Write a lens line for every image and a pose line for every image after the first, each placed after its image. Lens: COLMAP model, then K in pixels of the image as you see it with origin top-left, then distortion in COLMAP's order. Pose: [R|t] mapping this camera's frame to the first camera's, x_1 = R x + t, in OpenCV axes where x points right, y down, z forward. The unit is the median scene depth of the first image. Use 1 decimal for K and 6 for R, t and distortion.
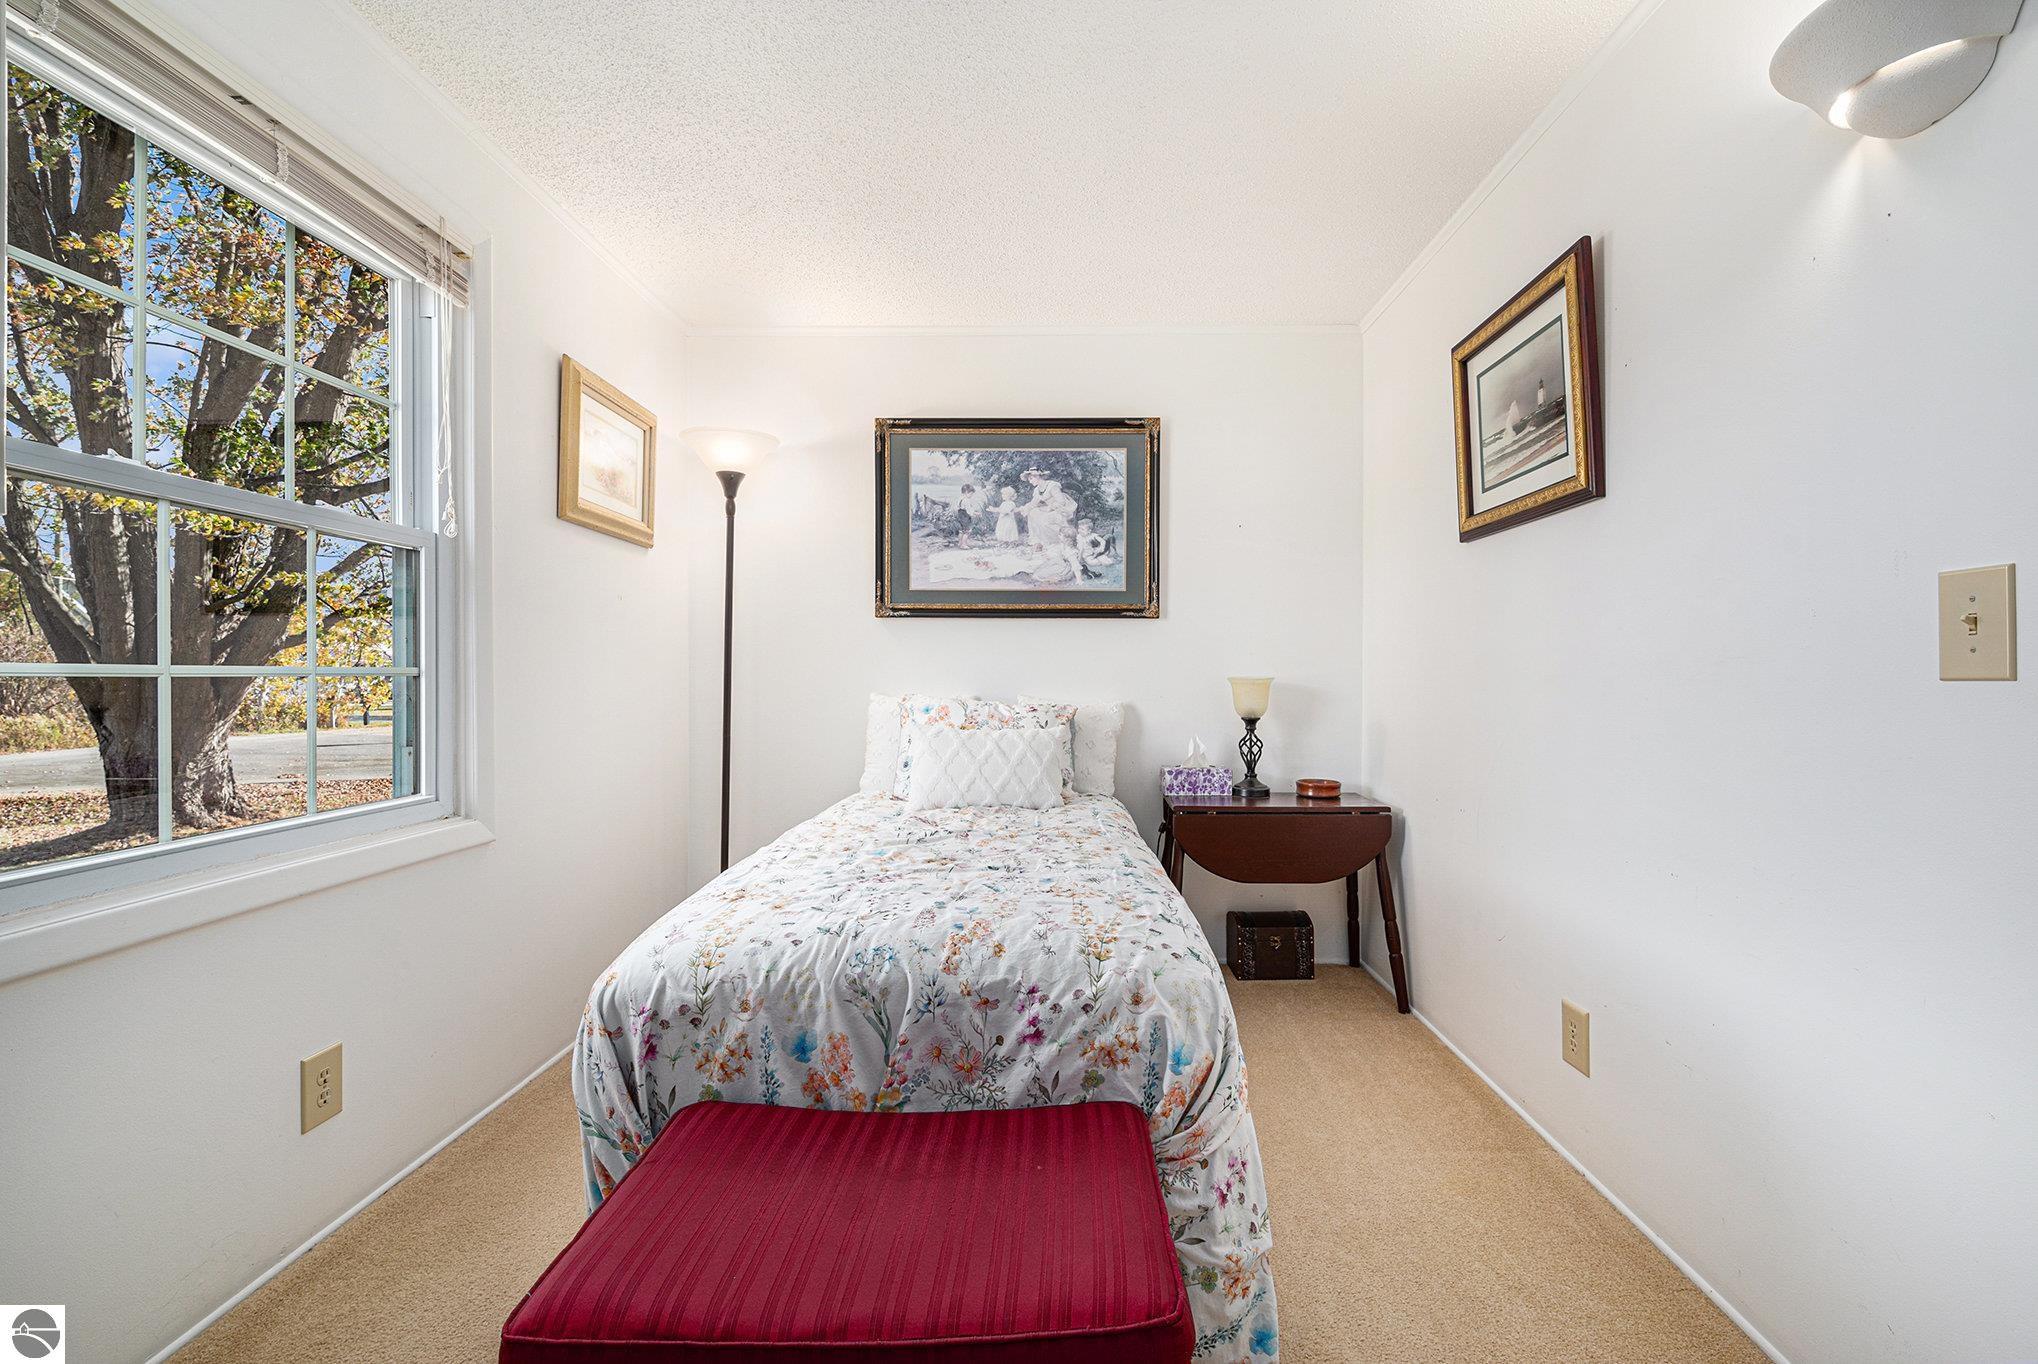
lens RADIAL K [[882.5, 0, 1019.0], [0, 882.5, 682.0], [0, 0, 1]] dist [-0.009848, -0.000176]
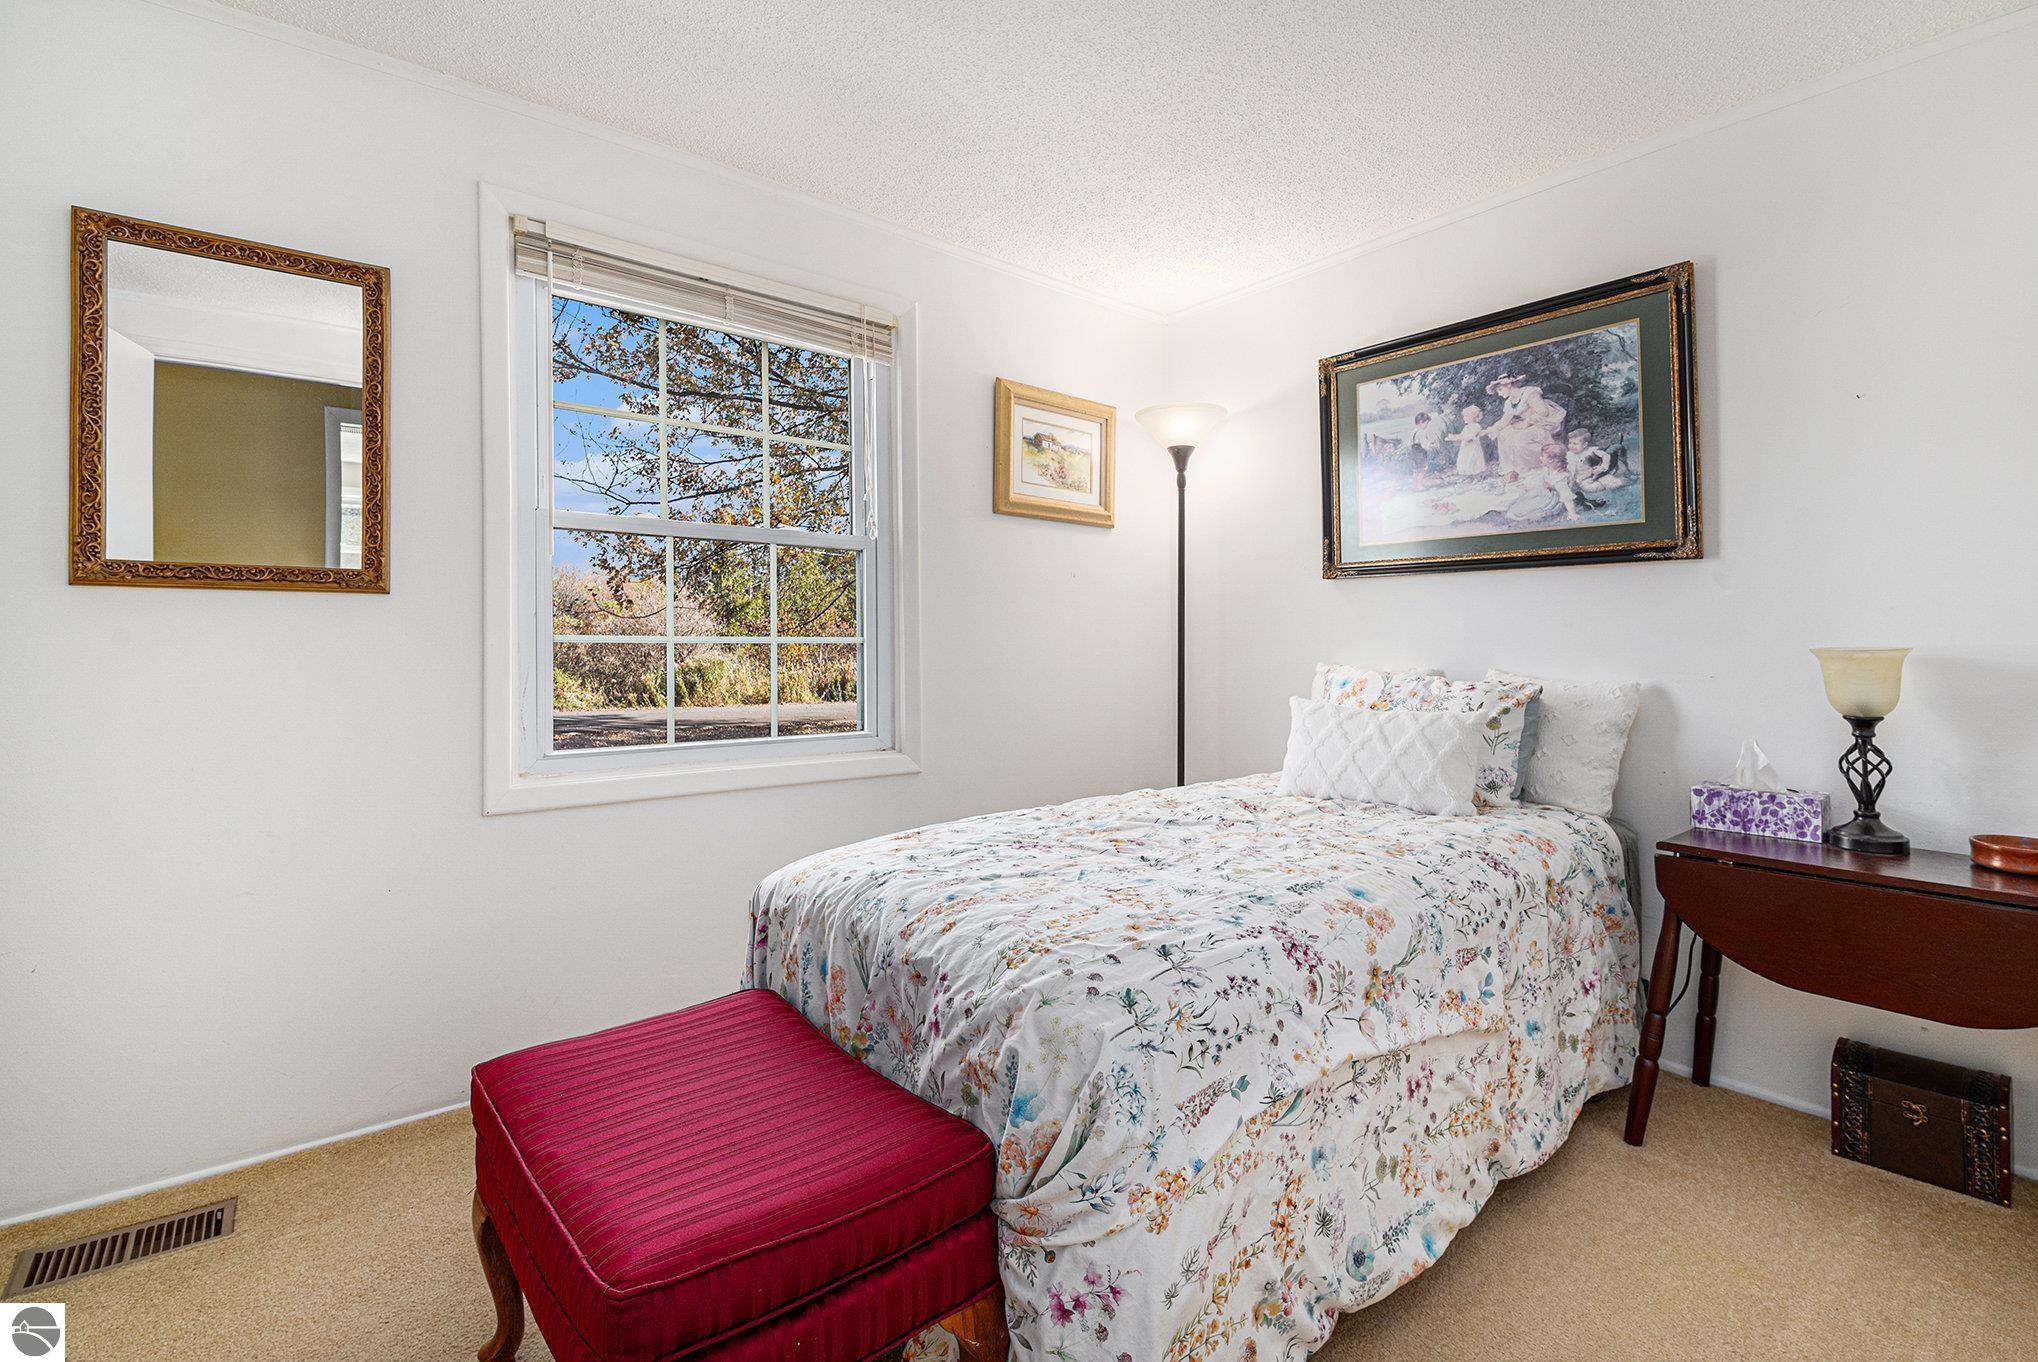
lens RADIAL K [[883.0, 0, 1018.0], [0, 883.0, 632.3], [0, 0, 1]] dist [-0.008953, -0.000298]
pose [[0.656868, -0.007884, -0.753964, 0.324442], [-0.008607, 0.999802, -0.017953, -0.000279], [0.753956, 0.018282, 0.656670, 0.182604]]
